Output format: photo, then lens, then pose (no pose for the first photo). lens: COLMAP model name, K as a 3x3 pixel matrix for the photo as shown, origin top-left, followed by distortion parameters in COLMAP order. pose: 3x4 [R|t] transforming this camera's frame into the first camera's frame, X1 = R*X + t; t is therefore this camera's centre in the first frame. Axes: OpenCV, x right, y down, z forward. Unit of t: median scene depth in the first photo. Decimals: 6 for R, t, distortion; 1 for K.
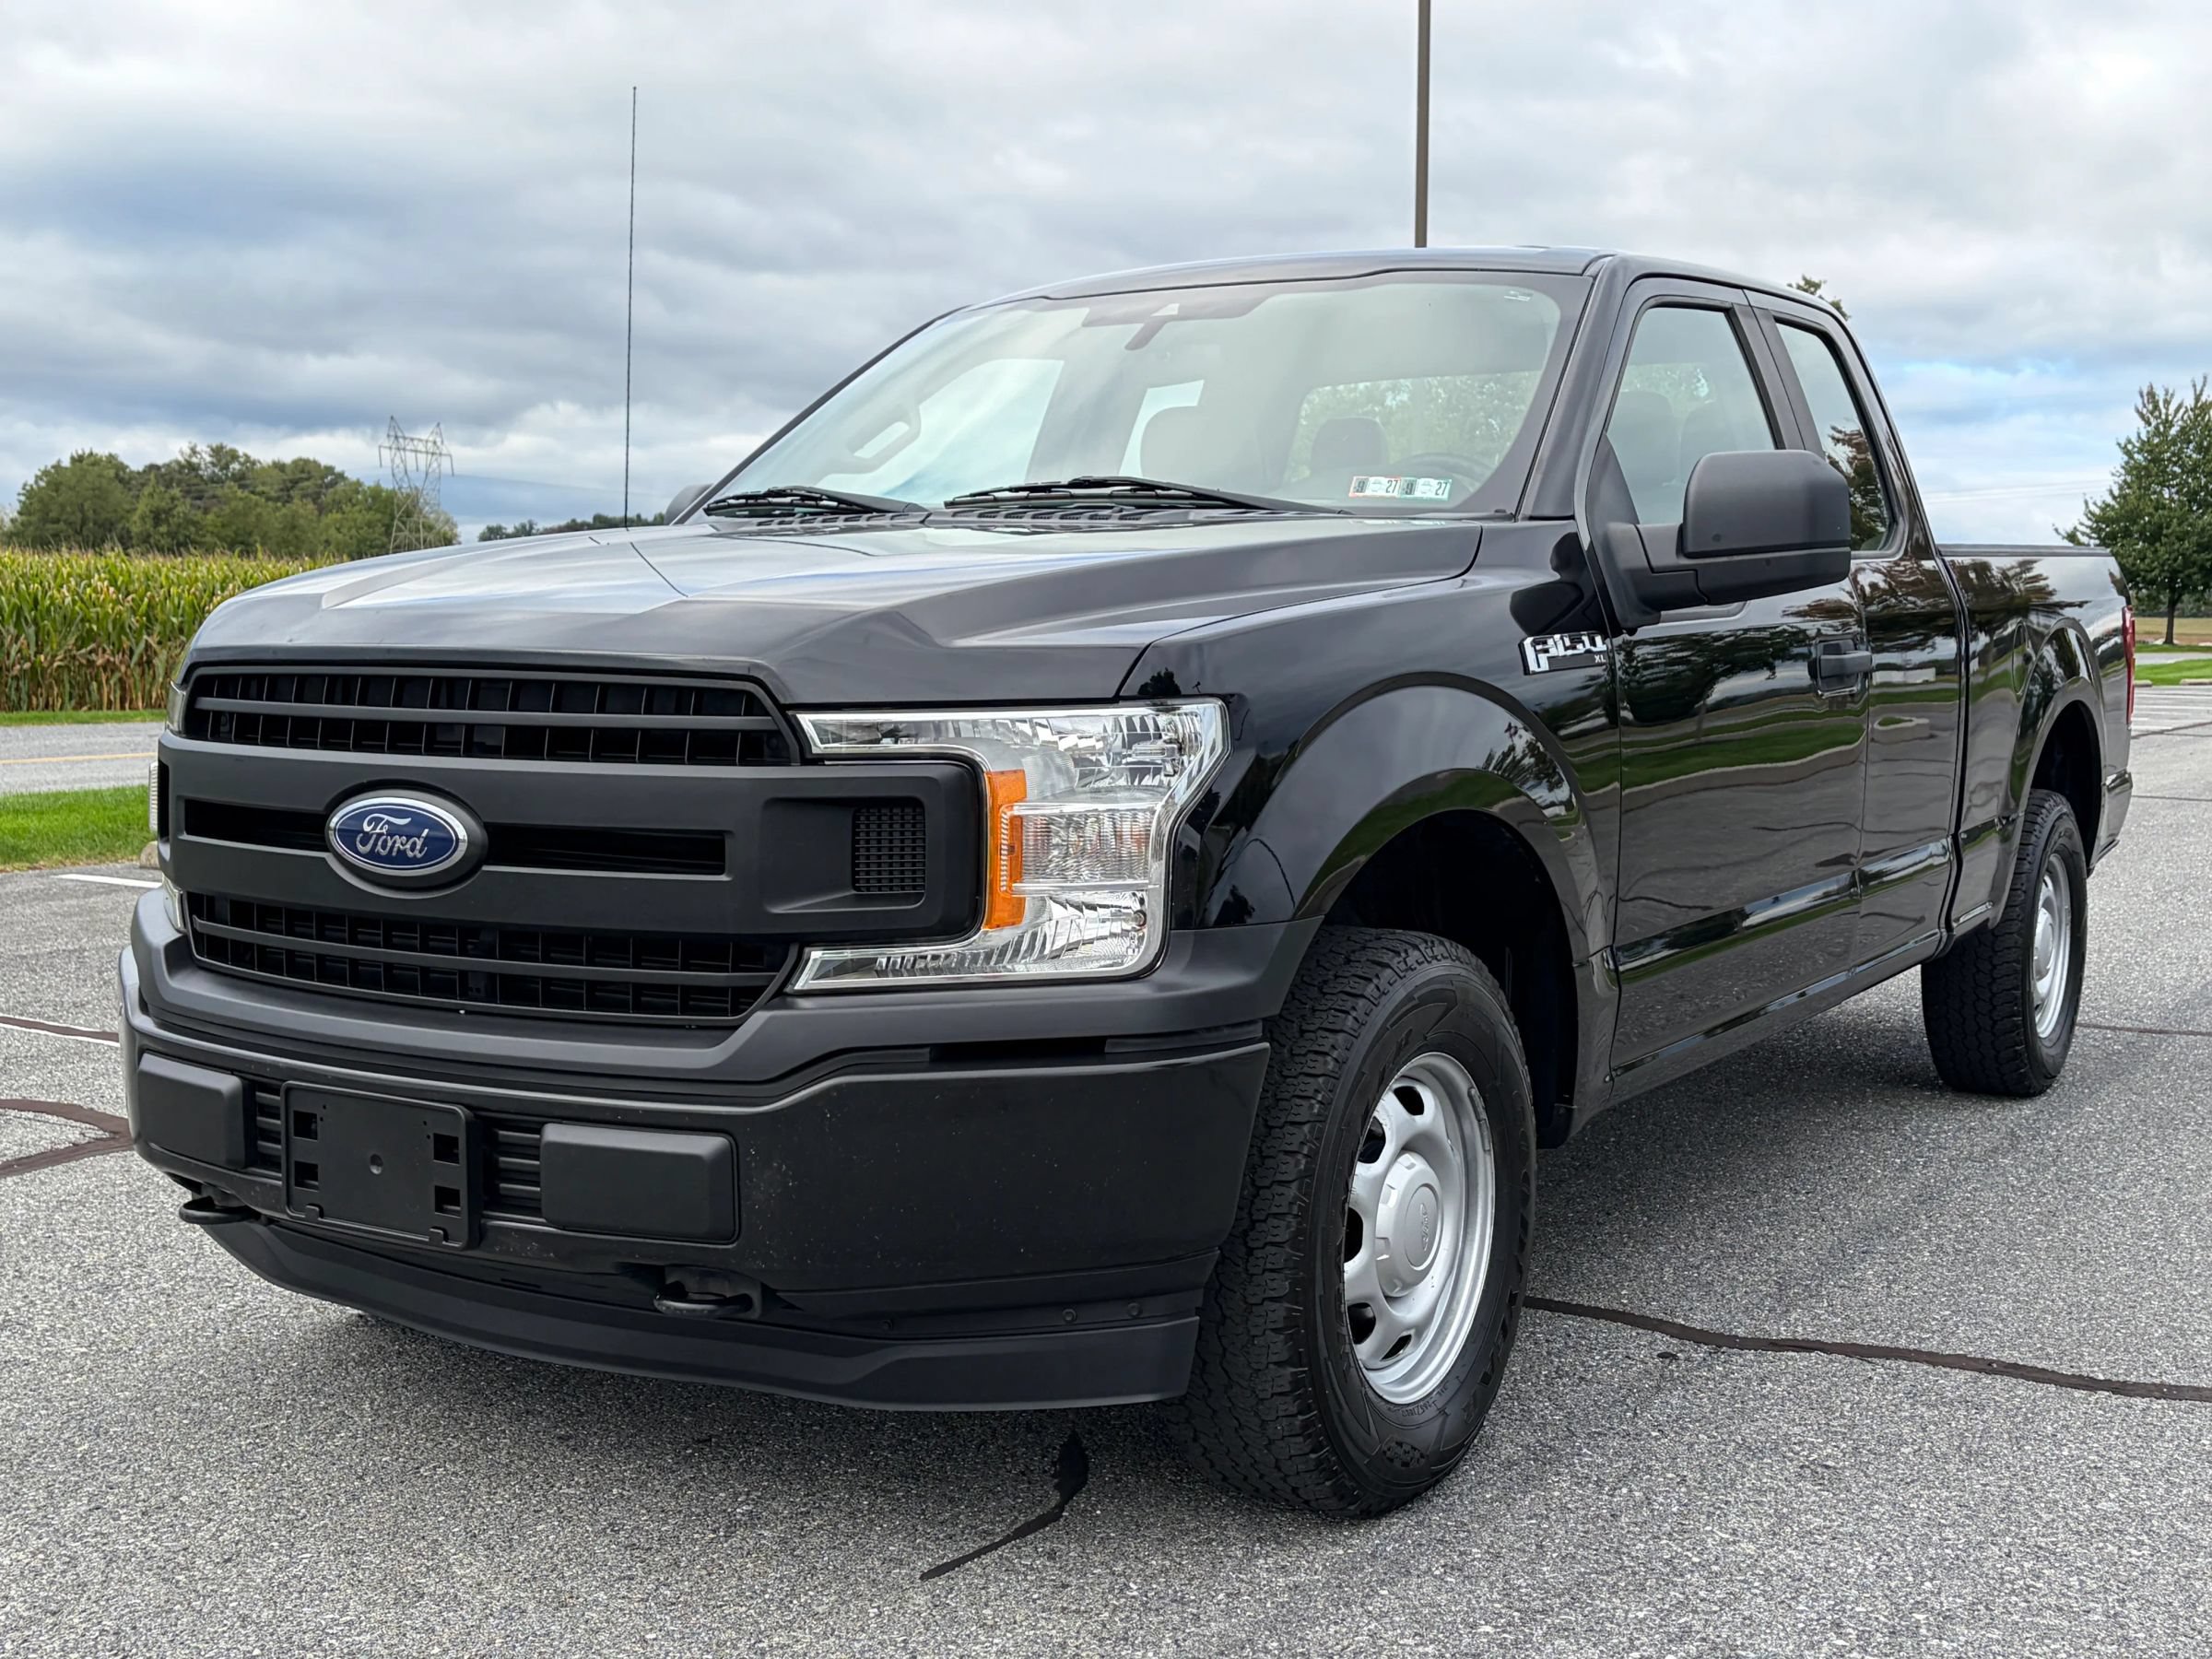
lens RADIAL K [[2534.5, 0, 1115.9], [0, 2534.5, 828.9], [0, 0, 1]] dist [0.200828, -0.622579]
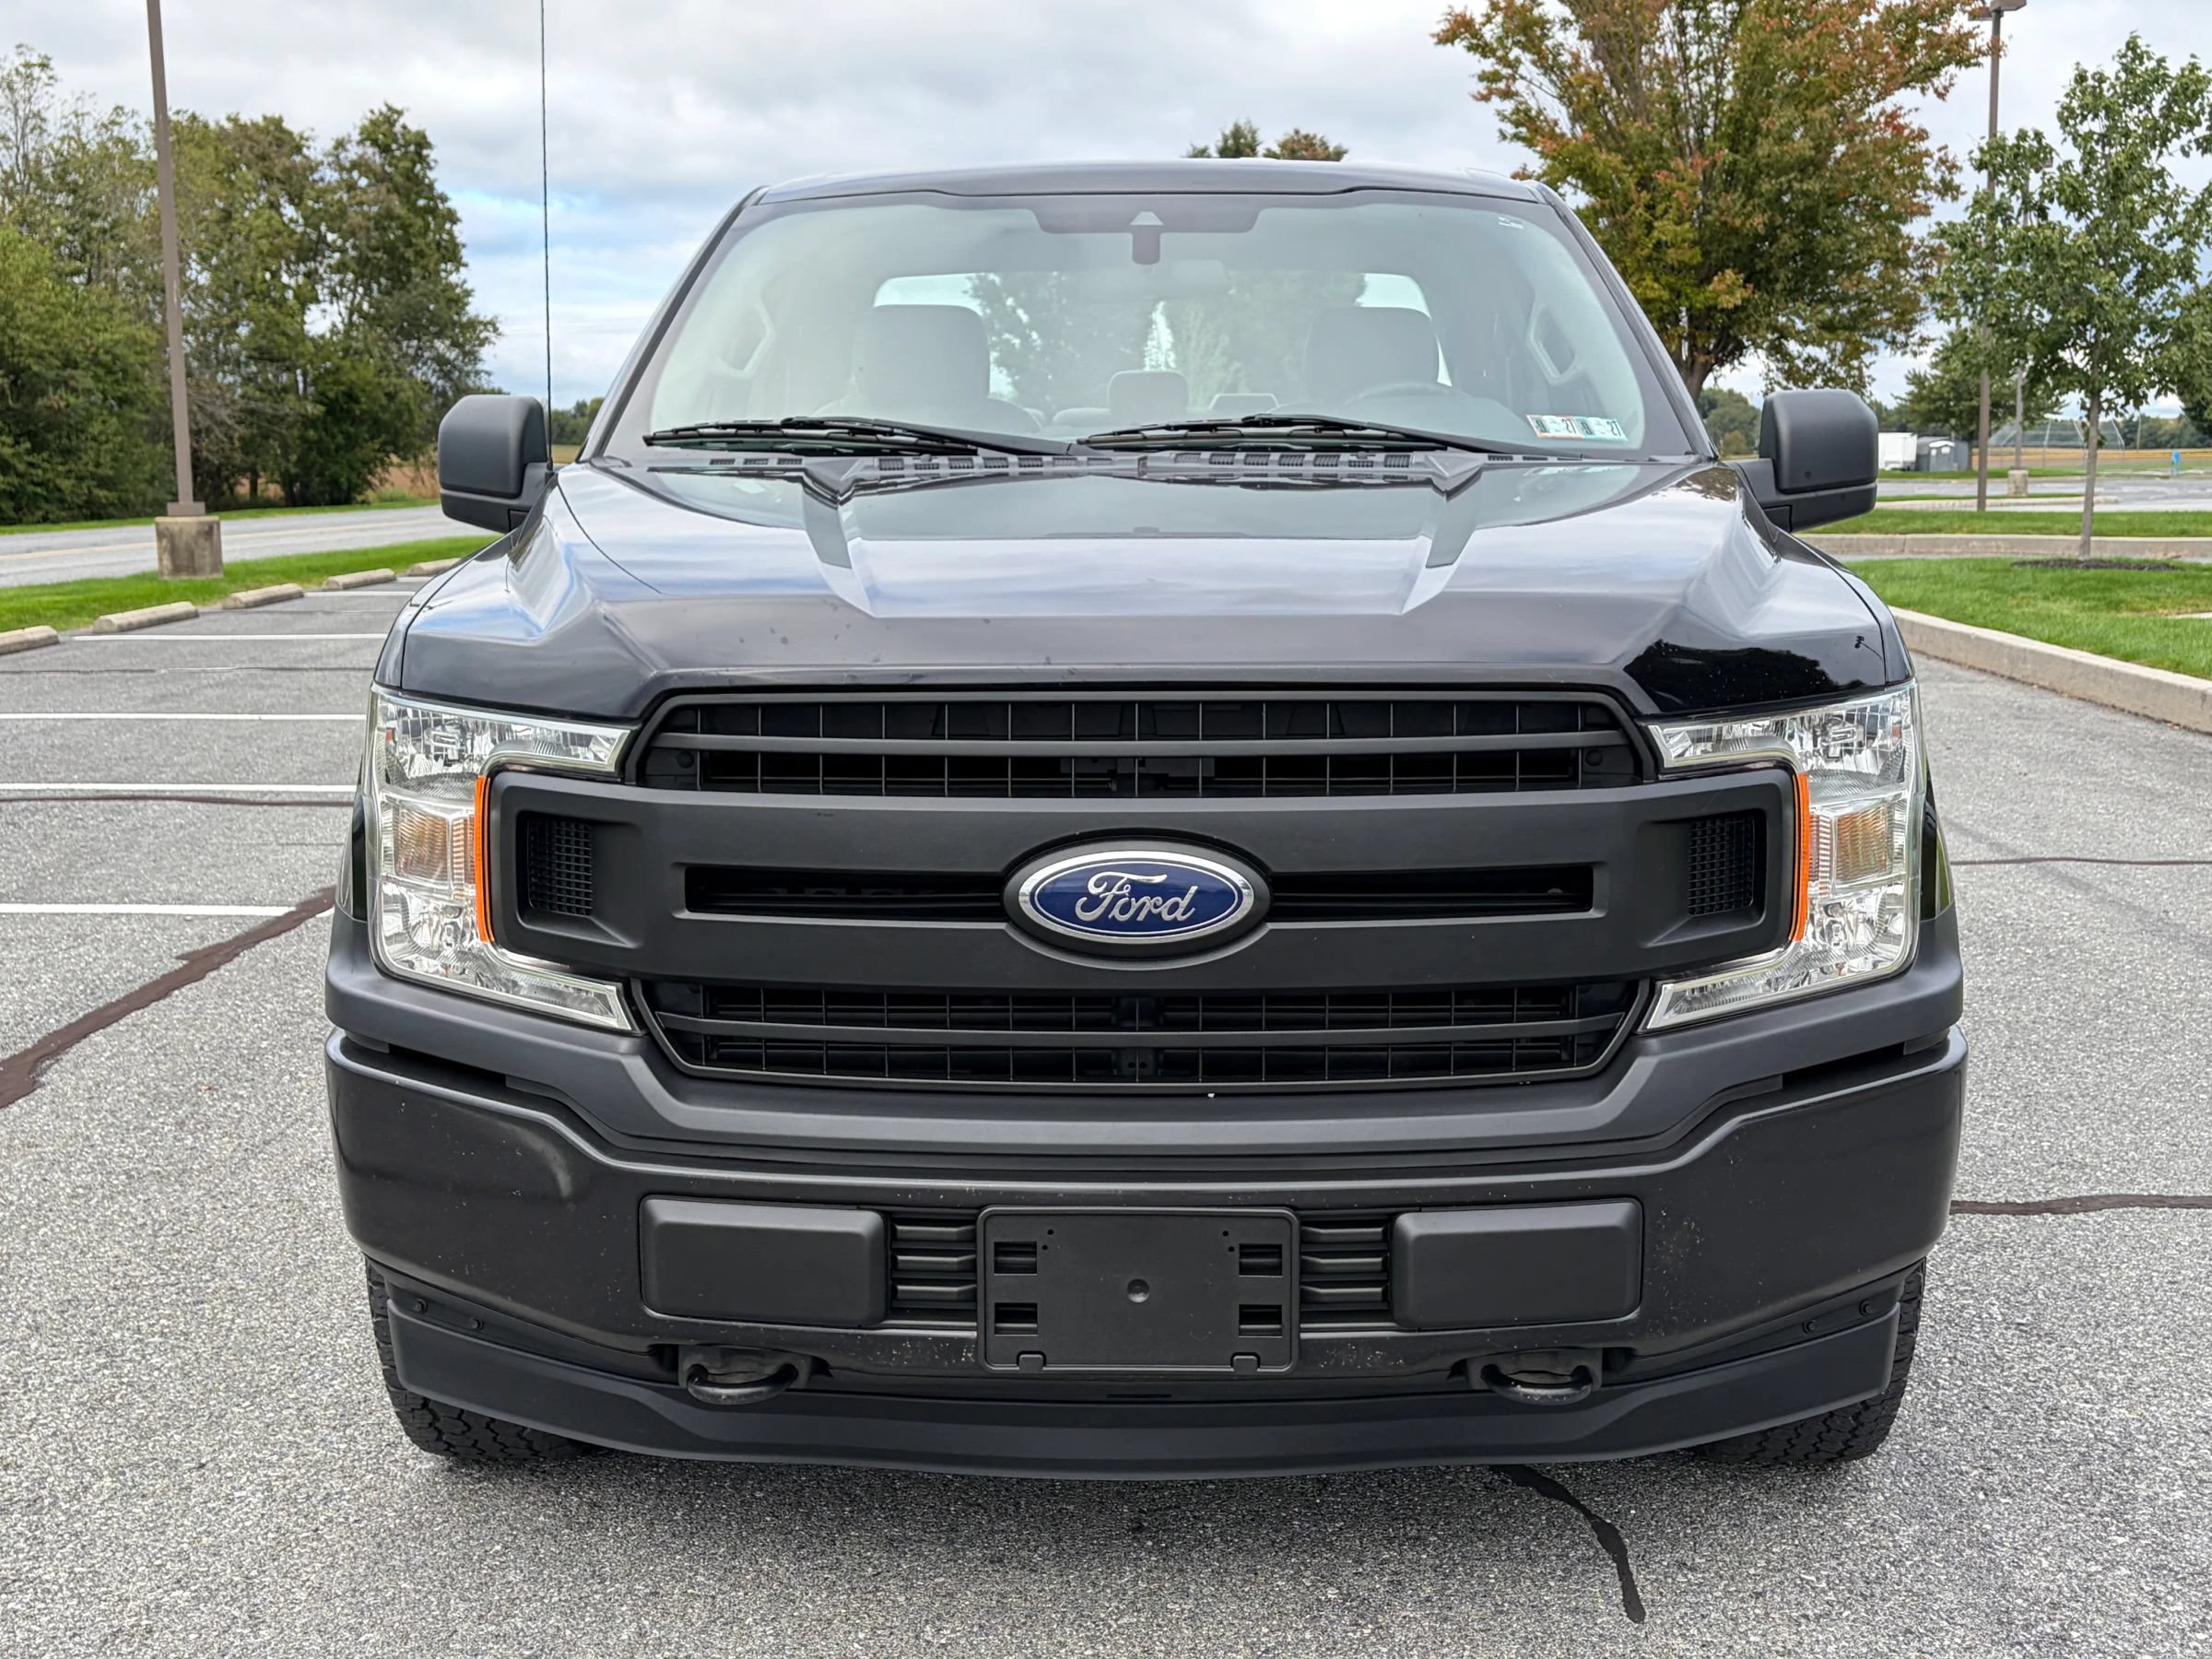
lens RADIAL K [[2601.8, 0, 1108.9], [0, 2601.8, 789.8], [0, 0, 1]] dist [0.018830, -0.027285]
pose [[0.857214, -0.077349, 0.509118, -0.650172], [0.052894, 0.996651, 0.062361, -0.077032], [-0.512236, -0.026528, 0.858435, 0.258607]]
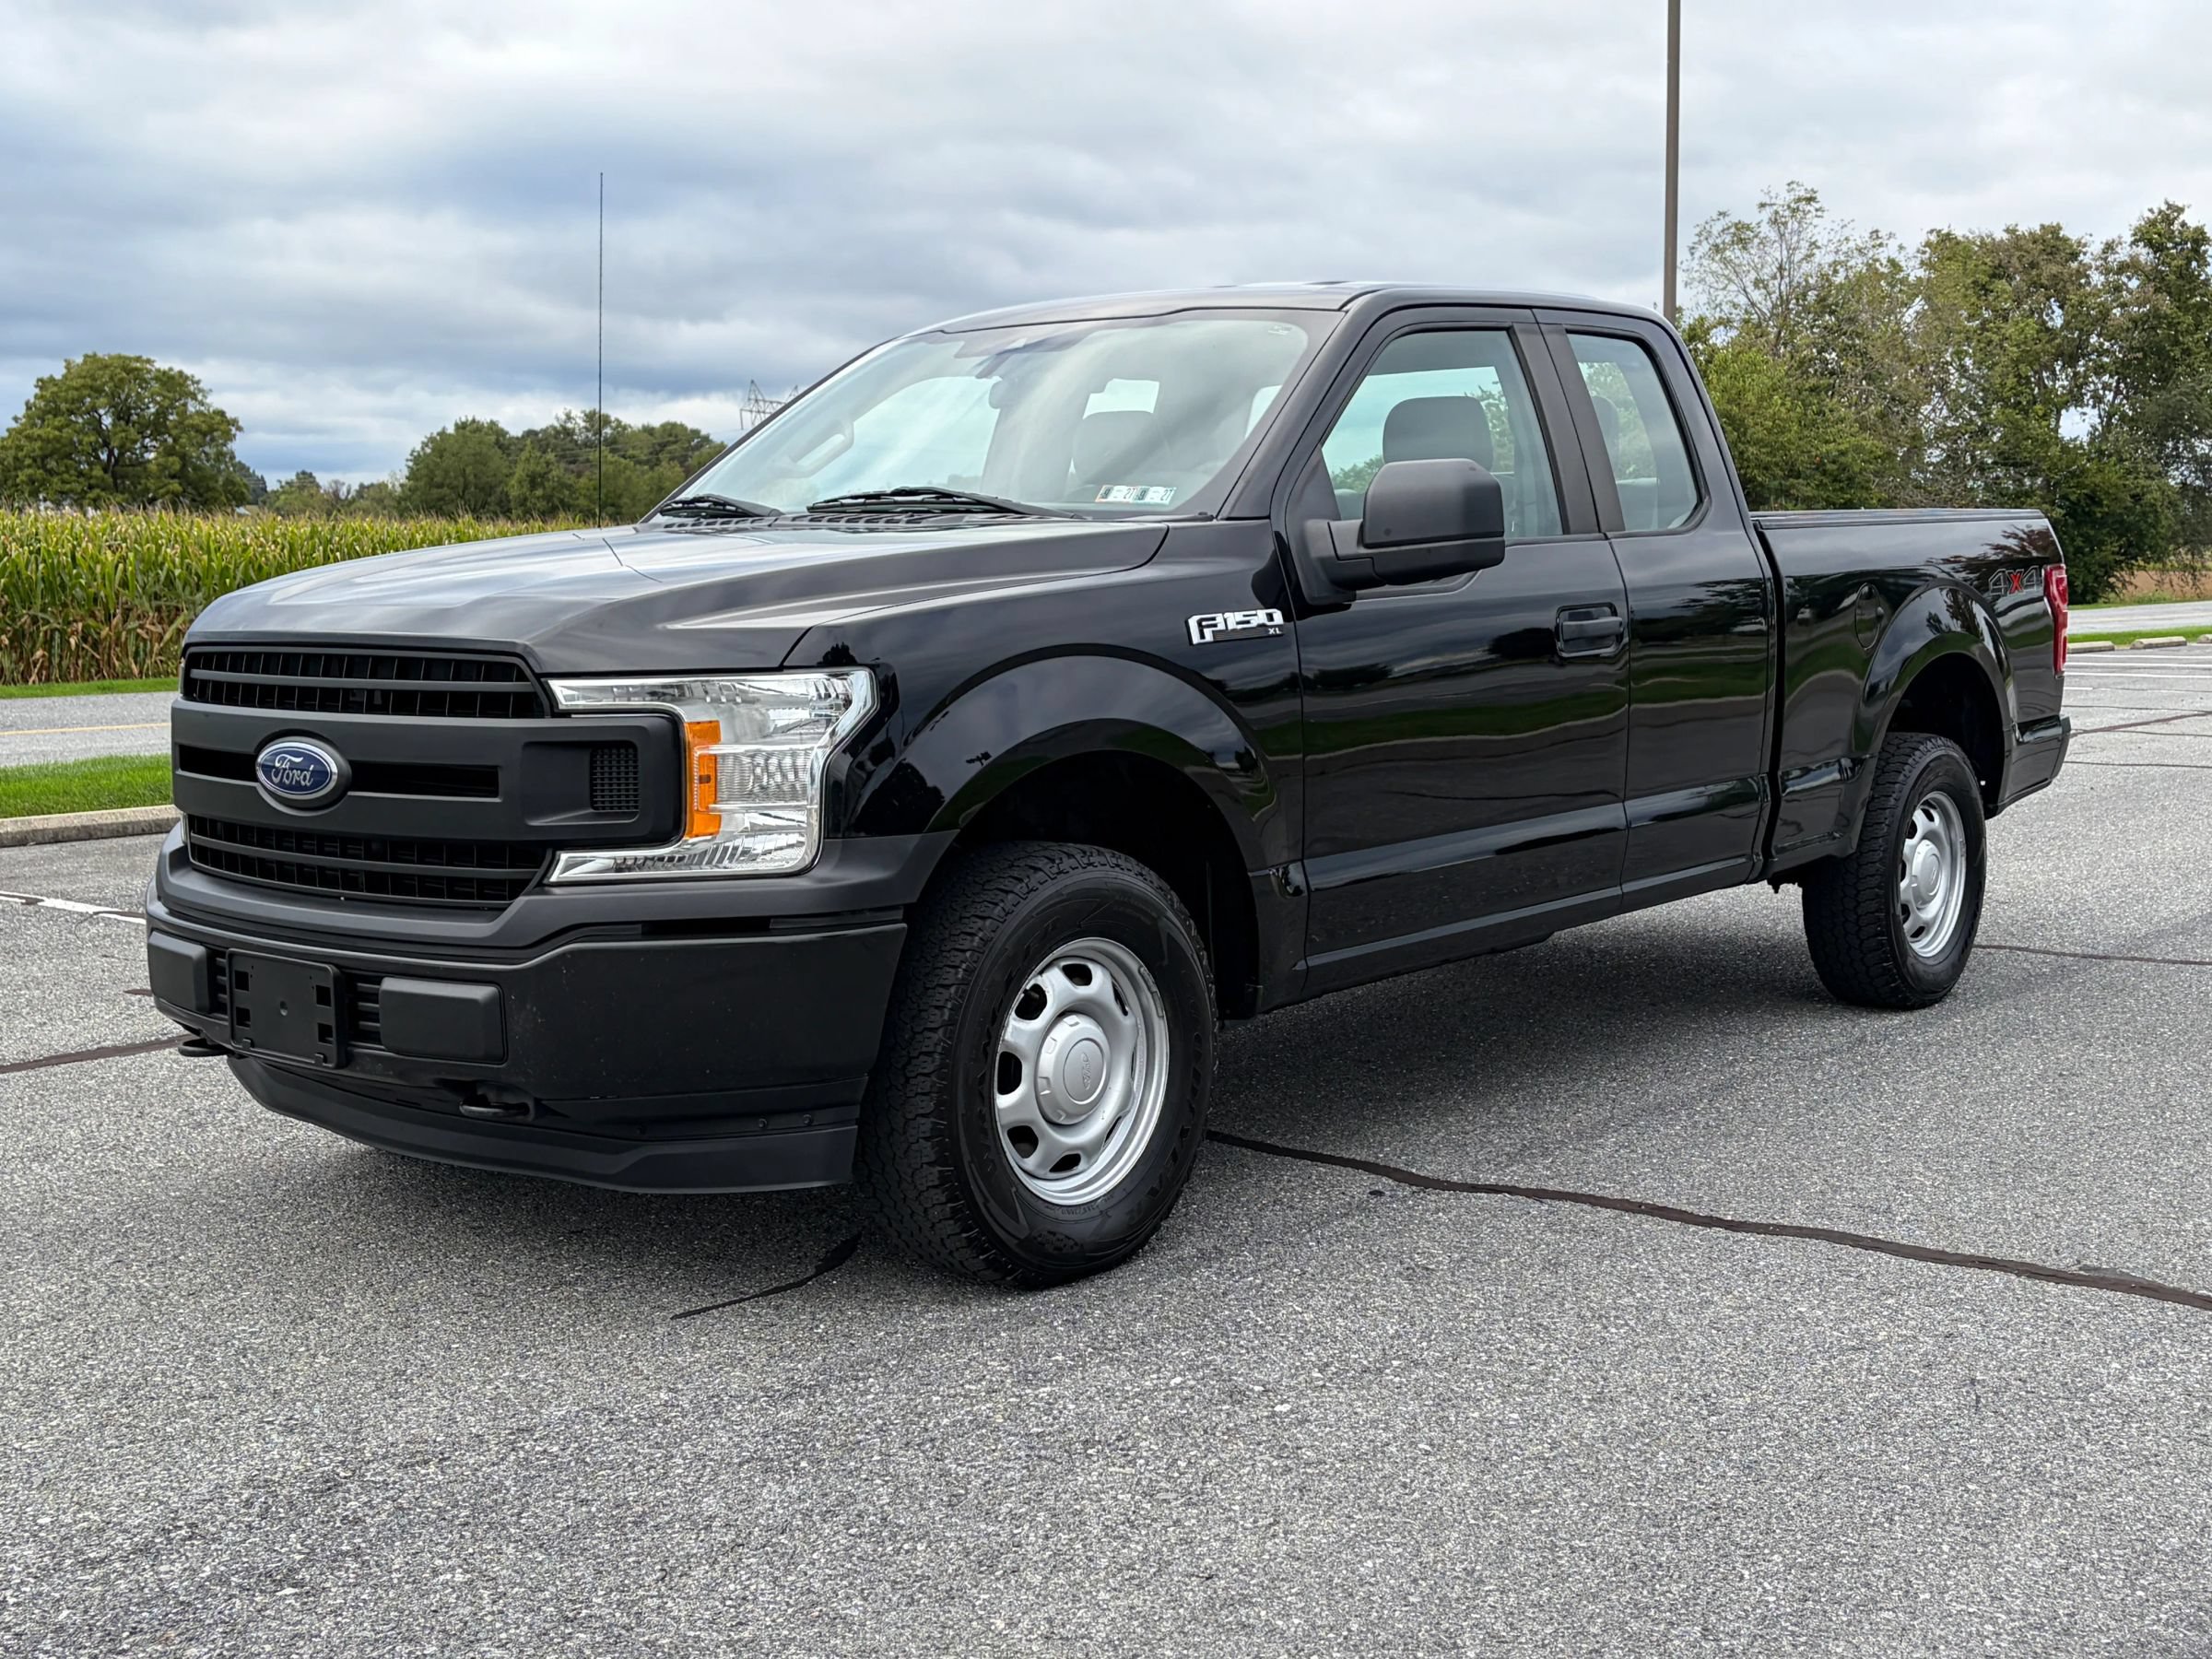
lens RADIAL K [[2527.2, 0, 1104.9], [0, 2527.2, 814.6], [0, 0, 1]] dist [0.210757, -0.564747]
pose [[0.990447, 0.000985, -0.137890, 0.308574], [0.001014, 0.999895, 0.014428, 0.006499], [0.137890, -0.014430, 0.990342, -0.275813]]
